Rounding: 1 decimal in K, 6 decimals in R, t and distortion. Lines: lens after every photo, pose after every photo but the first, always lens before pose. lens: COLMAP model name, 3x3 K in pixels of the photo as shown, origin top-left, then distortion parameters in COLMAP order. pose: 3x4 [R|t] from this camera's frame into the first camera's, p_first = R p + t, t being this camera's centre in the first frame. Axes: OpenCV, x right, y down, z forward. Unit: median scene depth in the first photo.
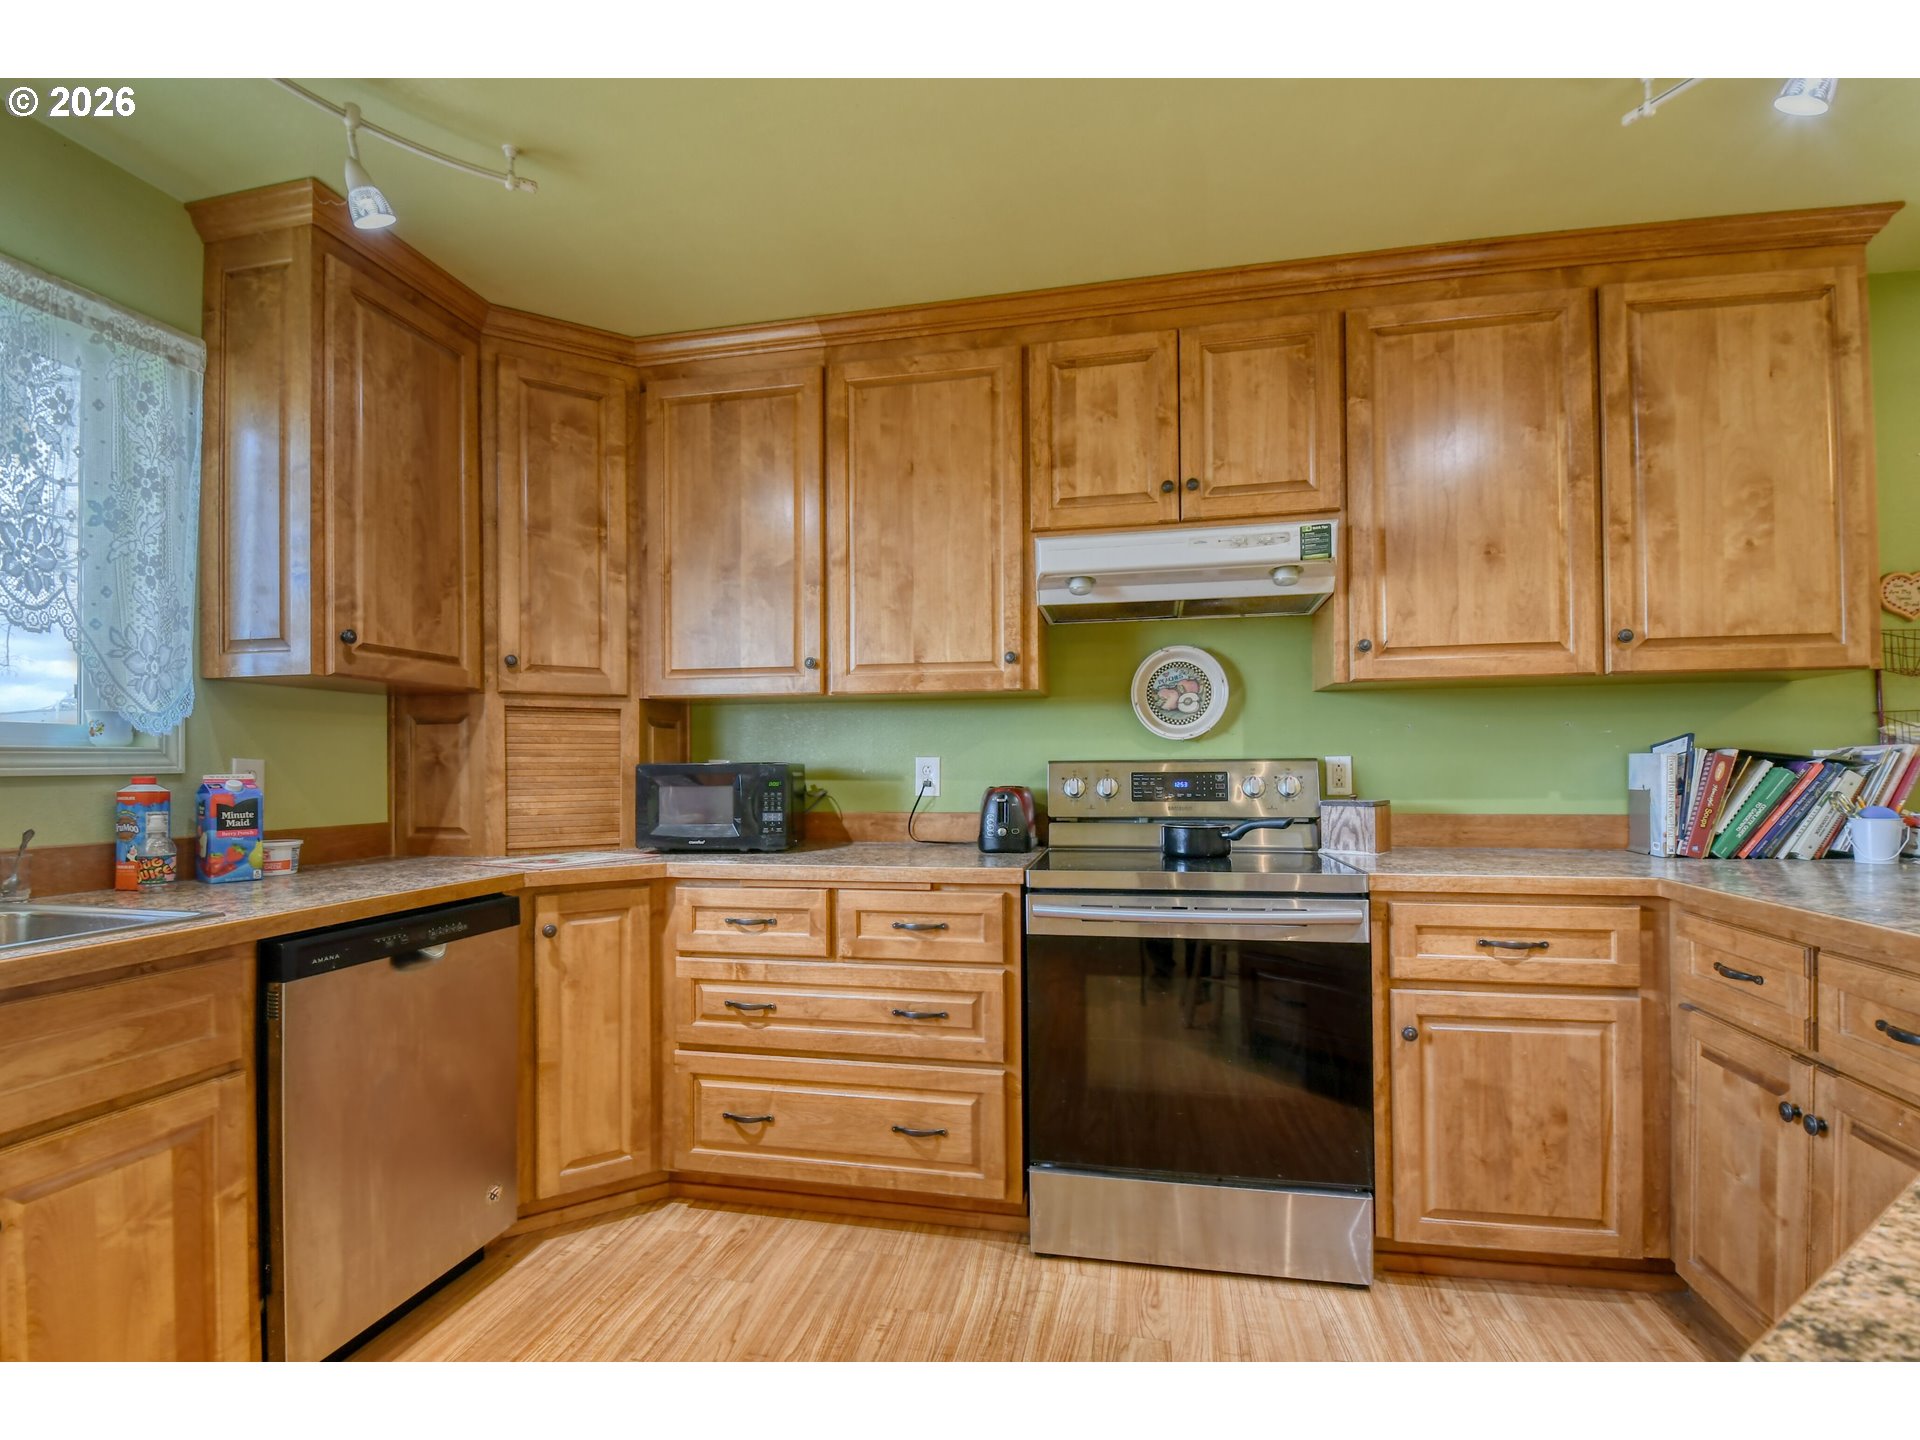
lens RADIAL K [[905.7, 0, 949.5], [0, 905.7, 758.4], [0, 0, 1]] dist [0.020016, -0.025960]
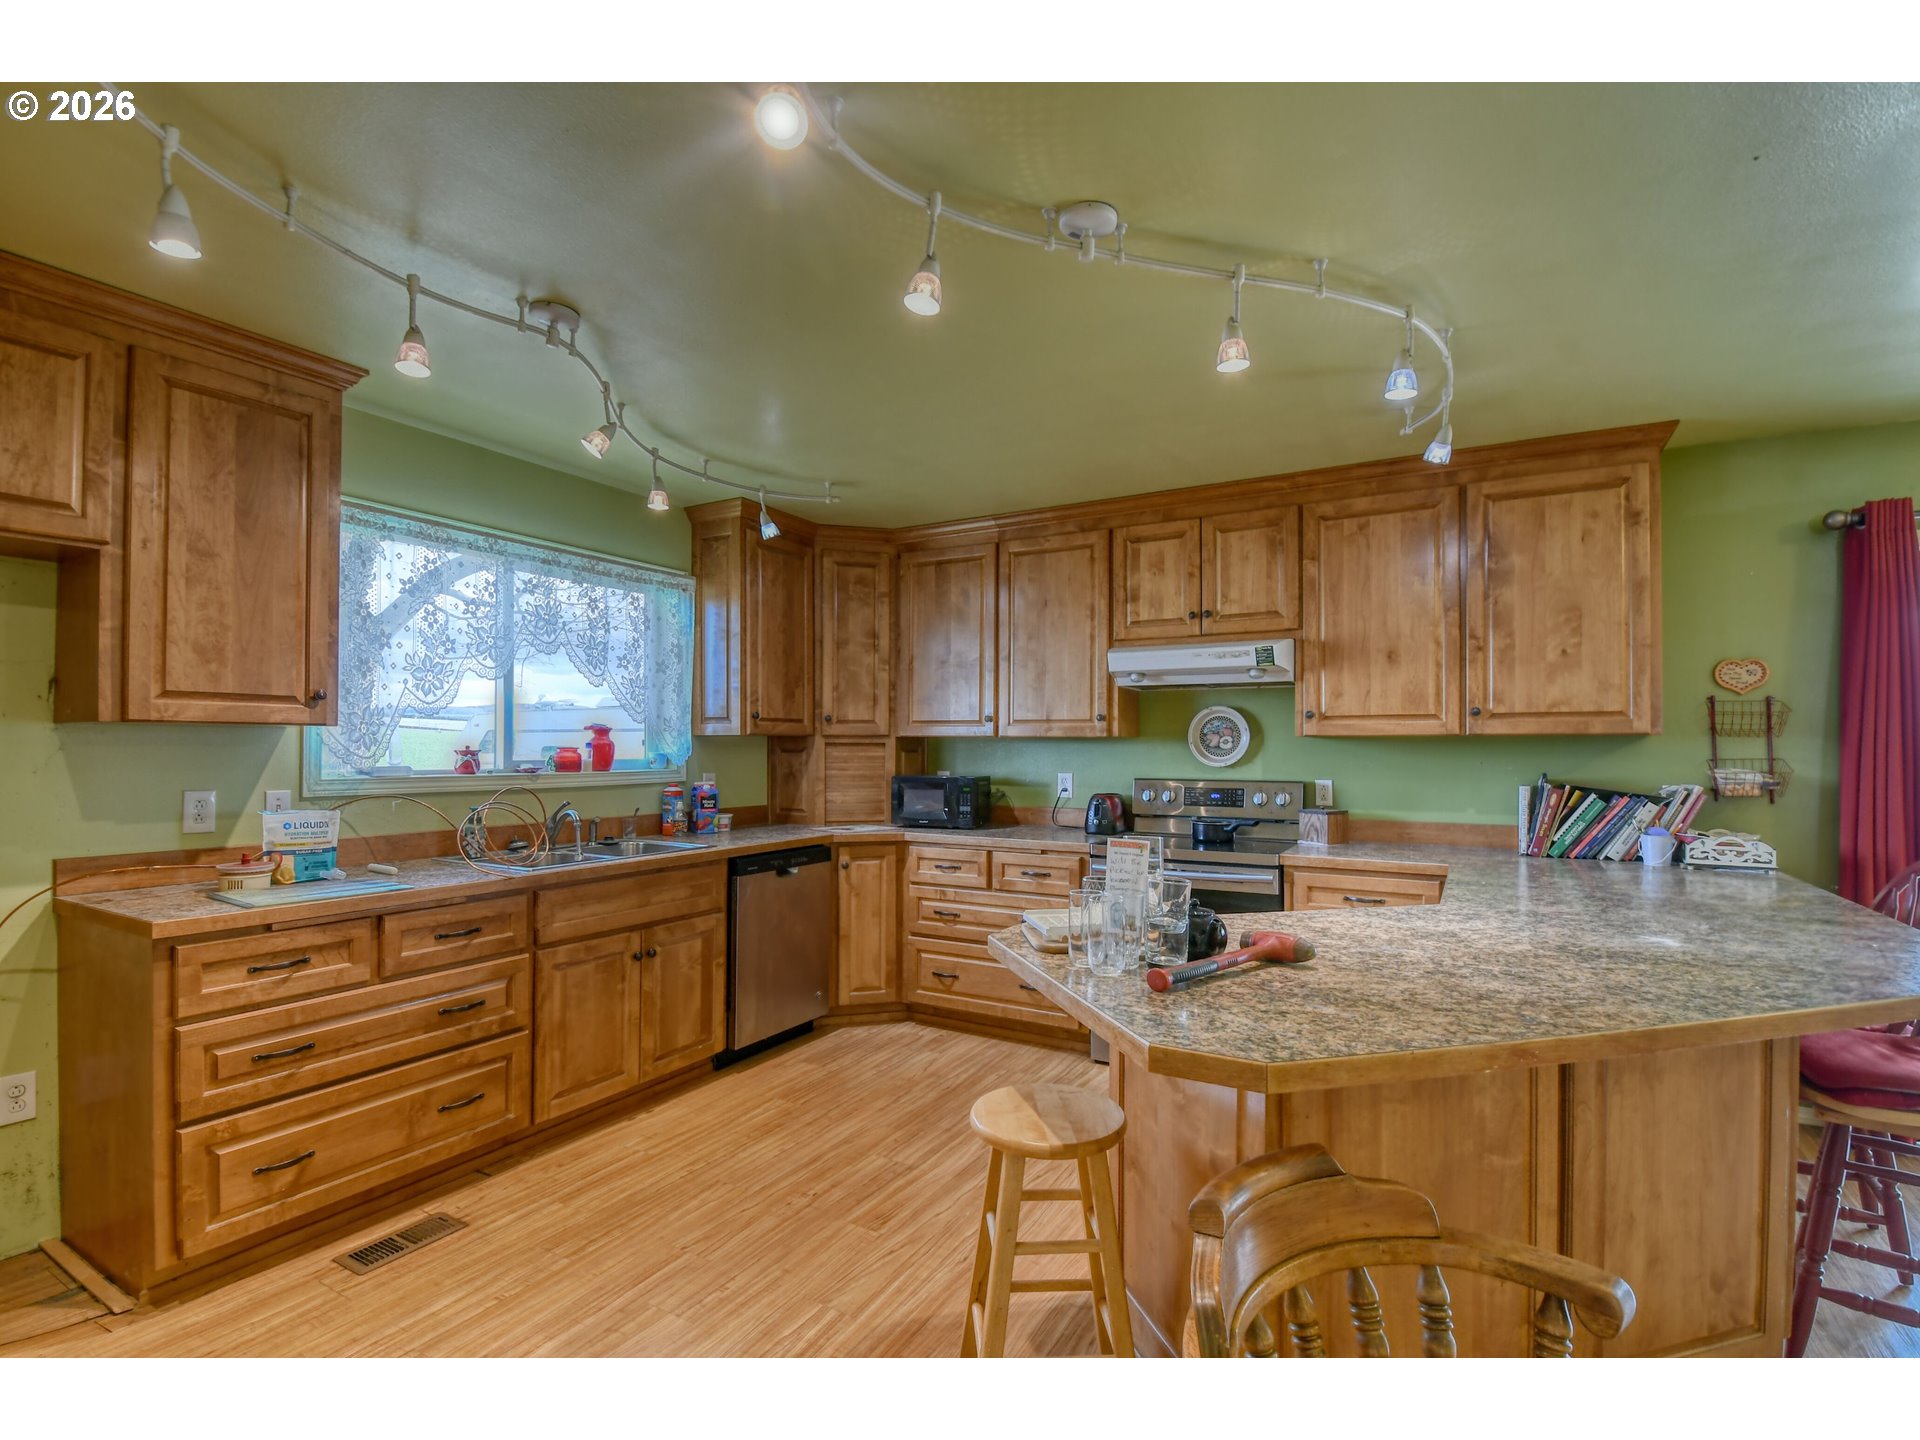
lens RADIAL K [[906.3, 0, 957.6], [0, 906.3, 741.2], [0, 0, 1]] dist [0.021390, -0.026922]
pose [[0.952025, 0.008426, -0.305905, 0.359327], [-0.007041, 0.999959, 0.005632, -0.082875], [0.305940, -0.003208, 0.952045, -0.729405]]
